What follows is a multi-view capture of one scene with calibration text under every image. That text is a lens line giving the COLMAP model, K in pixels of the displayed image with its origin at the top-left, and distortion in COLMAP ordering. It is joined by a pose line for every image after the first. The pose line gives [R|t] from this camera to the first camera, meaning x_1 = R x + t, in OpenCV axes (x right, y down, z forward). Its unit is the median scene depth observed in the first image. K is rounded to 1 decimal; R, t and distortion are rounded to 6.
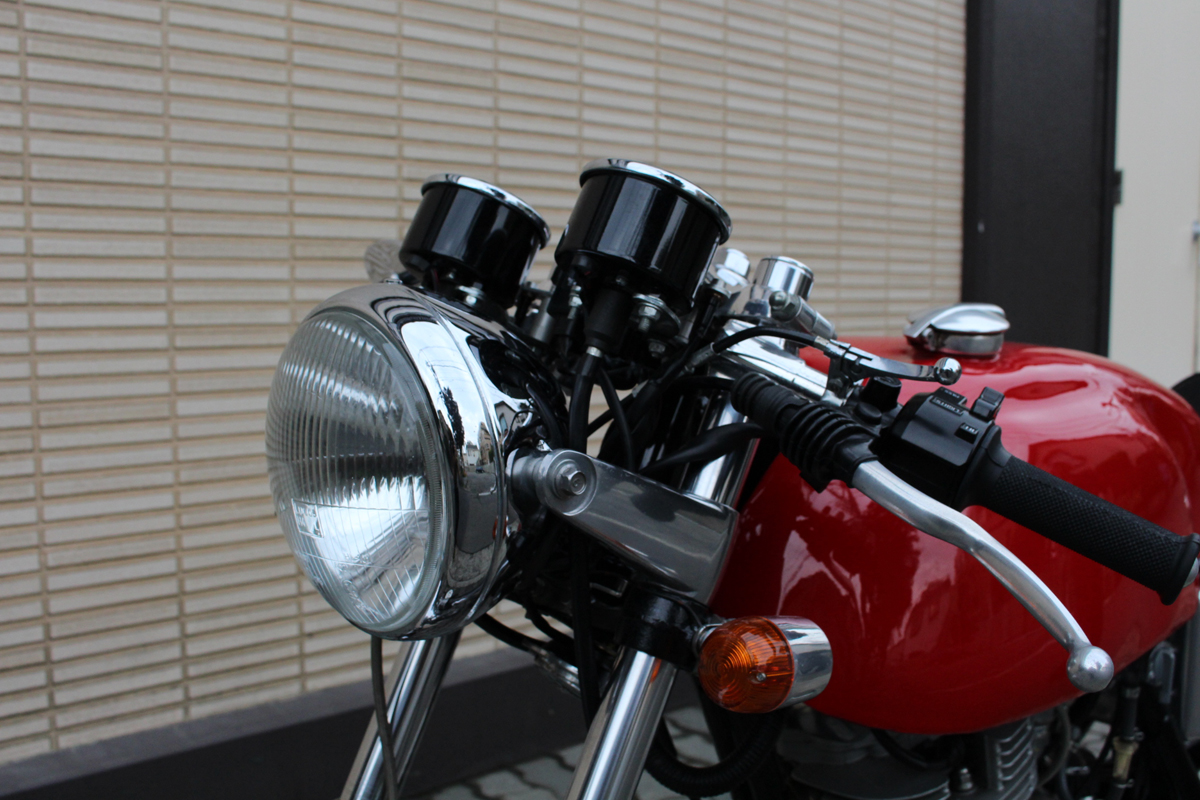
lens RADIAL K [[1178.3, 0, 605.5], [0, 1178.3, 399.2], [0, 0, 1]] dist [-0.086185, 0.000000]
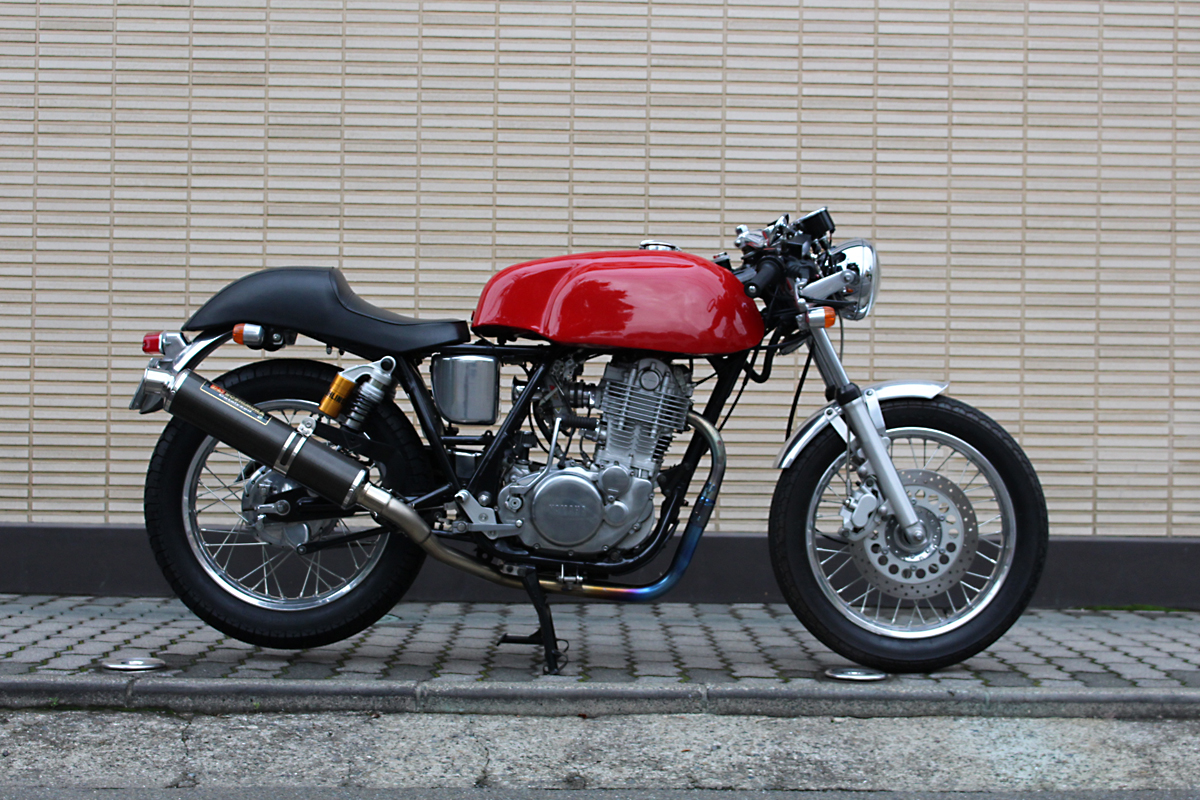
lens RADIAL K [[1993.9, 0, 603.8], [0, 1993.9, 403.3], [0, 0, 1]] dist [-0.034171, 0.000000]
pose [[0.764914, 0.003982, -0.644120, 1.609996], [-0.070117, 0.994553, -0.077118, 0.281040], [0.640304, 0.104152, 0.761027, -0.991546]]
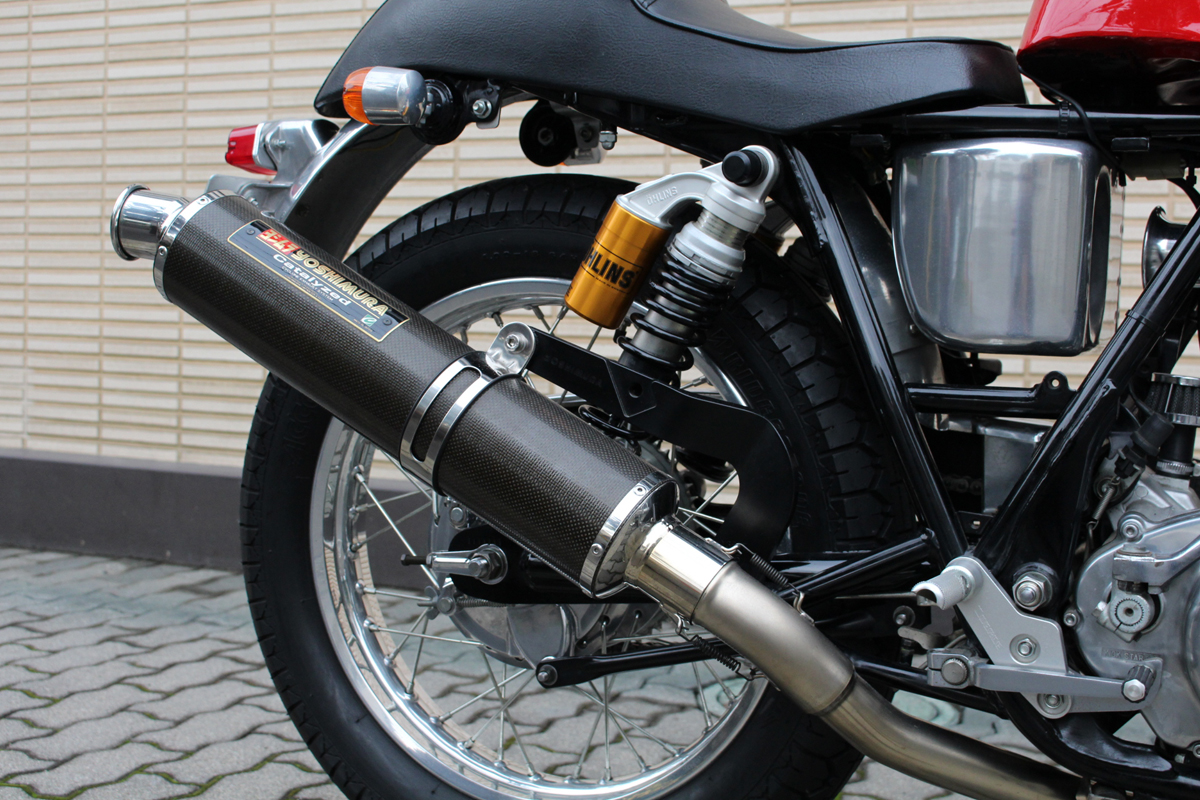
lens RADIAL K [[1551.7, 0, 602.7], [0, 1551.7, 402.7], [0, 0, 1]] dist [-0.056951, 0.000000]
pose [[0.412726, 0.051497, -0.909398, 0.635417], [-0.109635, 0.993950, 0.006528, 0.185610], [0.904233, 0.097008, 0.415876, 0.110533]]
